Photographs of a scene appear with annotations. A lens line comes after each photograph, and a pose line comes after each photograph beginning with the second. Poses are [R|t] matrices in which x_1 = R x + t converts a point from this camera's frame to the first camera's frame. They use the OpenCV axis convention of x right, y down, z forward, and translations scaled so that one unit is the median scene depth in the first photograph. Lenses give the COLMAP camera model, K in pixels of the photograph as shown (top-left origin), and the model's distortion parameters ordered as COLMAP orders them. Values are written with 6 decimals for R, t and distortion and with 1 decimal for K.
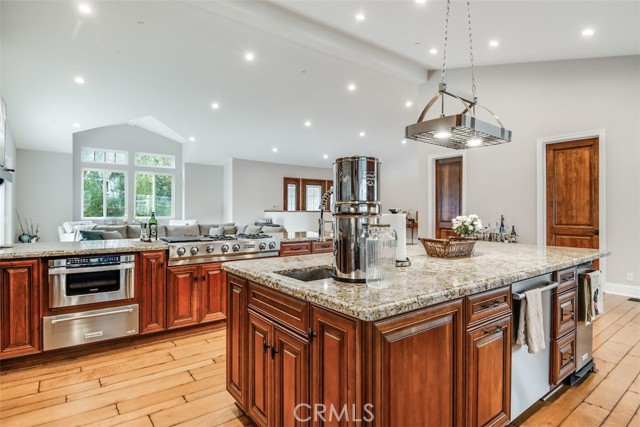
lens RADIAL K [[341.8, 0, 323.2], [0, 341.8, 211.4], [0, 0, 1]] dist [0.000005, 0.000087]
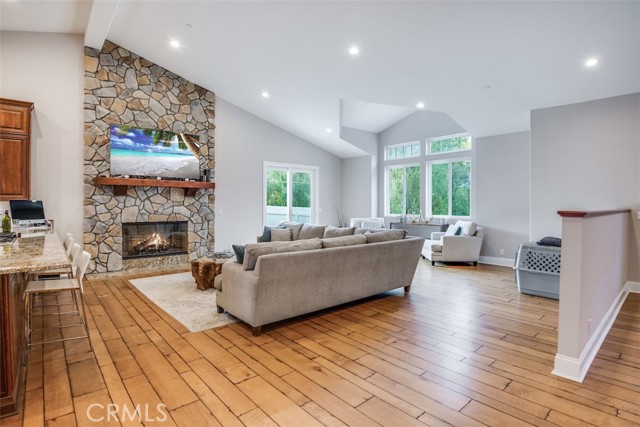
lens RADIAL K [[320.7, 0, 321.6], [0, 320.7, 208.0], [0, 0, 1]] dist [-0.022703, -0.001143]
pose [[0.070928, 0.003546, -0.997475, 0.225779], [-0.002284, 0.999992, 0.003393, -0.004080], [0.997479, 0.002038, 0.070936, 0.677199]]
